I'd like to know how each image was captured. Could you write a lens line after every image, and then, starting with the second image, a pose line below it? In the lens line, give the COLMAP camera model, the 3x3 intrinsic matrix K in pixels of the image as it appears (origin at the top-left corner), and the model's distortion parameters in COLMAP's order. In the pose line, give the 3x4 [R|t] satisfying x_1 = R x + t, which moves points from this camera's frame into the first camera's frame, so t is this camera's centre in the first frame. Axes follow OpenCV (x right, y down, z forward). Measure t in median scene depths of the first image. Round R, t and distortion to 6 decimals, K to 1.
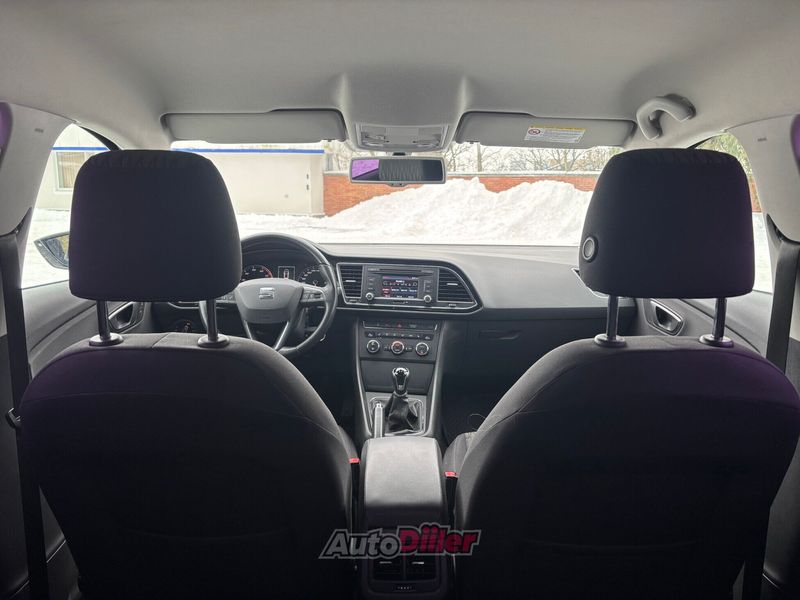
lens RADIAL K [[603.8, 0, 389.2], [0, 603.8, 292.2], [0, 0, 1]] dist [0.021621, -0.003096]
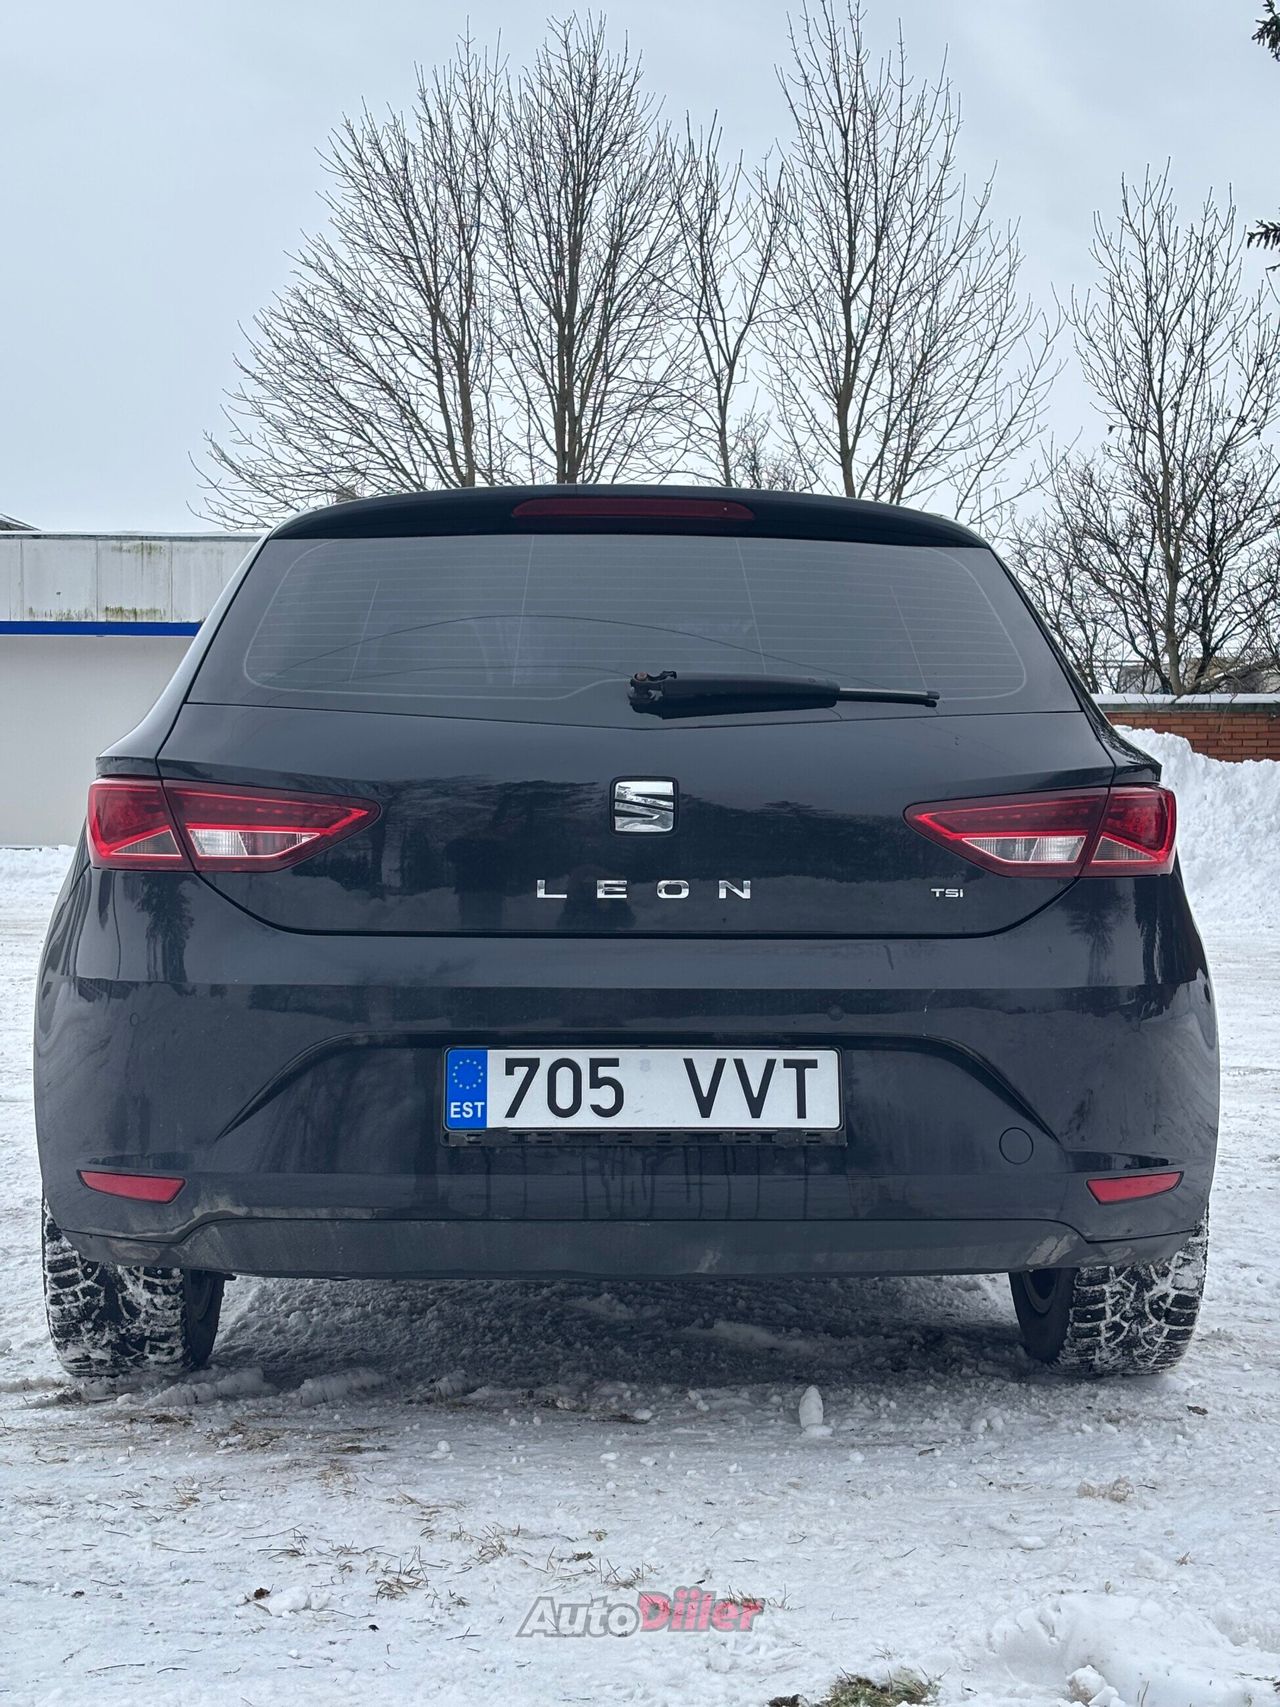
lens RADIAL K [[2477.6, 0, 629.2], [0, 2477.6, 850.7], [0, 0, 1]] dist [0.156528, 0.000000]
pose [[0.999137, 0.009333, 0.040468, -0.006289], [-0.003652, 0.990389, -0.138263, 0.041311], [-0.041369, 0.137996, 0.989568, -0.154883]]
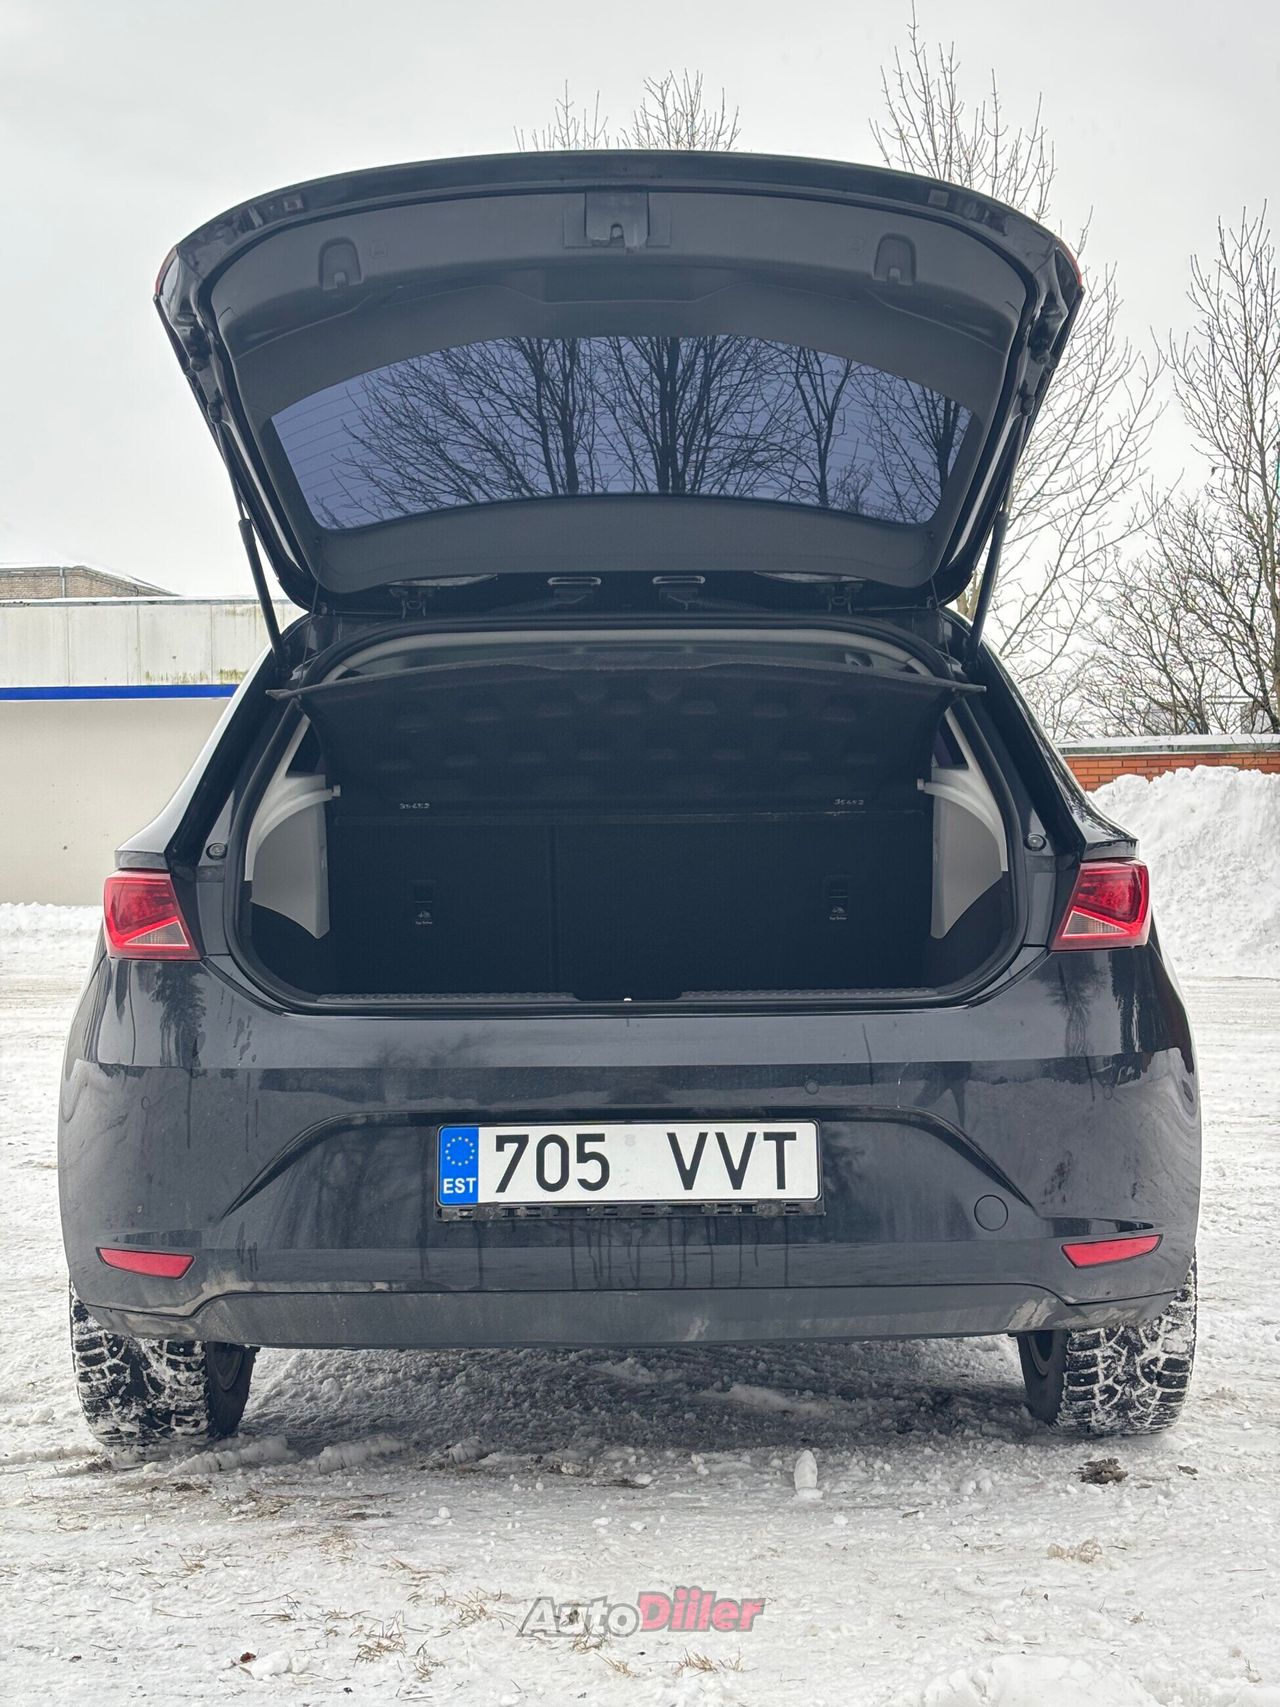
lens RADIAL K [[2477.6, 0, 633.0], [0, 2477.6, 835.0], [0, 0, 1]] dist [0.156528, 0.000000]
pose [[0.999934, -0.008932, -0.007272, 0.003280], [0.007623, 0.986497, -0.163601, 0.039905], [0.008635, 0.163535, 0.986500, -0.162579]]
